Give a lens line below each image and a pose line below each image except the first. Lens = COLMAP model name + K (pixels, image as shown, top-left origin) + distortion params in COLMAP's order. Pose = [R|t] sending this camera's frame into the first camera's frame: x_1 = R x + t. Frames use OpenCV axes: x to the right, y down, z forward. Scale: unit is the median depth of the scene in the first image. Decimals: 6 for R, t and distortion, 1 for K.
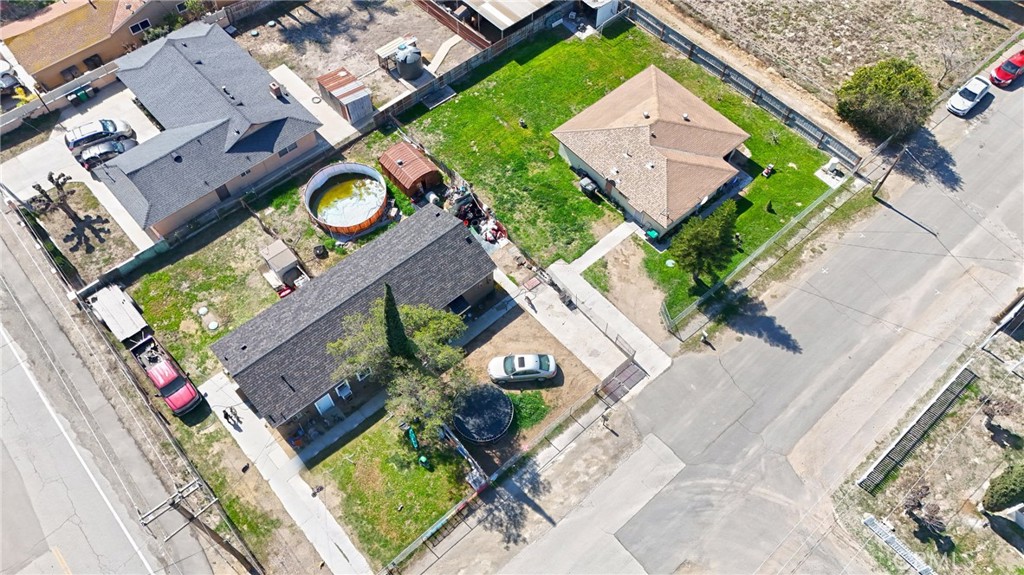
lens RADIAL K [[754.8, 0, 512.0], [0, 754.8, 287.5], [0, 0, 1]] dist [0.084318, -0.089985]
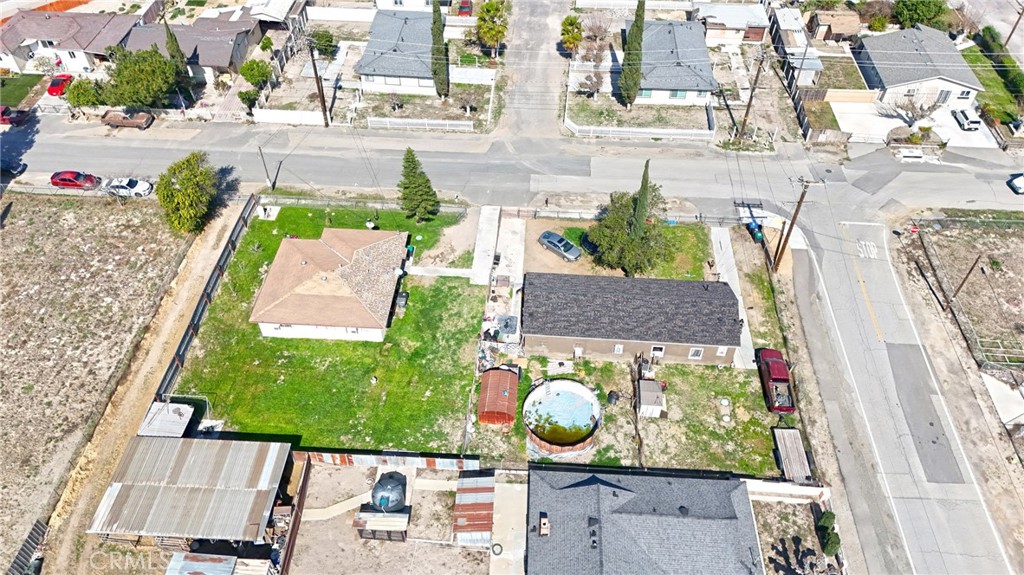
lens RADIAL K [[754.8, 0, 512.0], [0, 754.8, 287.5], [0, 0, 1]] dist [0.084318, -0.089985]
pose [[-0.706767, -0.521811, 0.477696, -0.581720], [0.594193, -0.071387, 0.801148, -0.992433], [-0.383947, 0.850069, 0.360510, 0.513591]]
